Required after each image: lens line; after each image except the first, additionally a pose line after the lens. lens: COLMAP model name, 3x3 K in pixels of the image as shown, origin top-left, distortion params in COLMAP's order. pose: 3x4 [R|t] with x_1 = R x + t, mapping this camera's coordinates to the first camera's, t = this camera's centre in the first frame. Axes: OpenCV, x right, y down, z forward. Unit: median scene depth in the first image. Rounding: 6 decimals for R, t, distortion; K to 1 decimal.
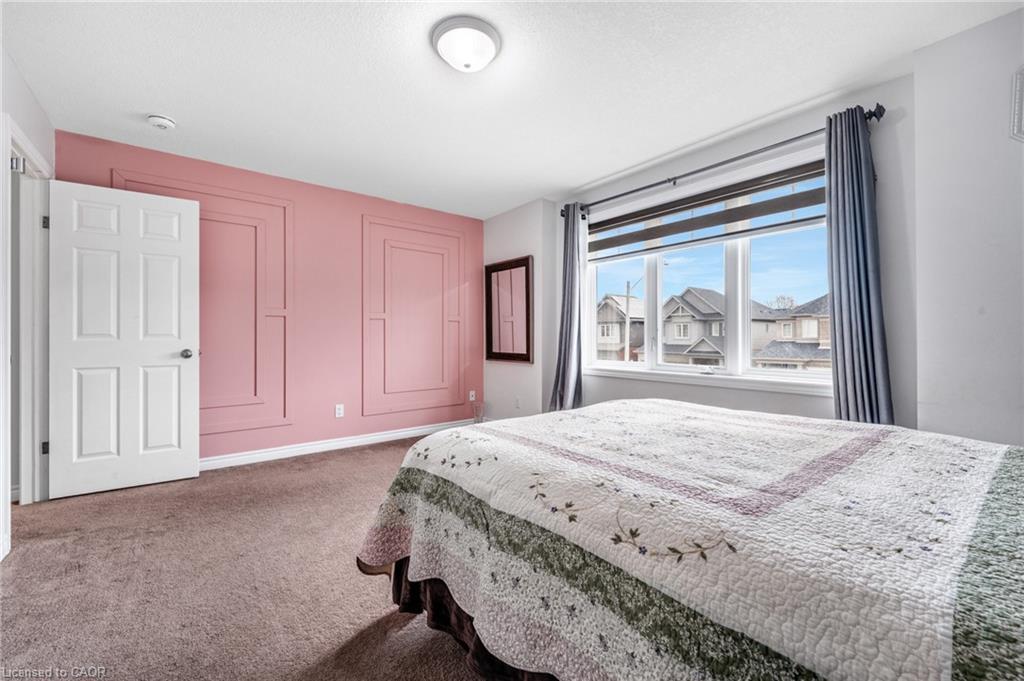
lens RADIAL K [[419.7, 0, 508.2], [0, 419.7, 333.4], [0, 0, 1]] dist [-0.002044, -0.000340]
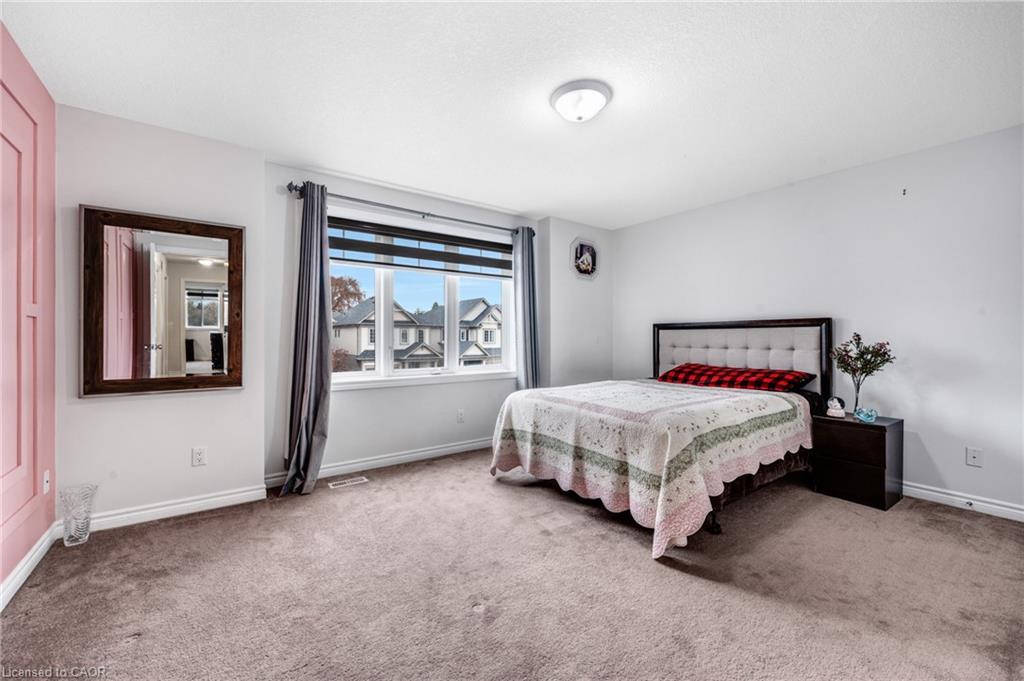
lens RADIAL K [[399.4, 0, 512.0], [0, 399.4, 340.5], [0, 0, 1]] dist [-0.000169, -0.000054]
pose [[0.038373, 0.000049, 0.999263, -0.672875], [-0.001766, 0.999998, 0.000019, -0.006272], [-0.999262, -0.001766, 0.038373, 0.650897]]
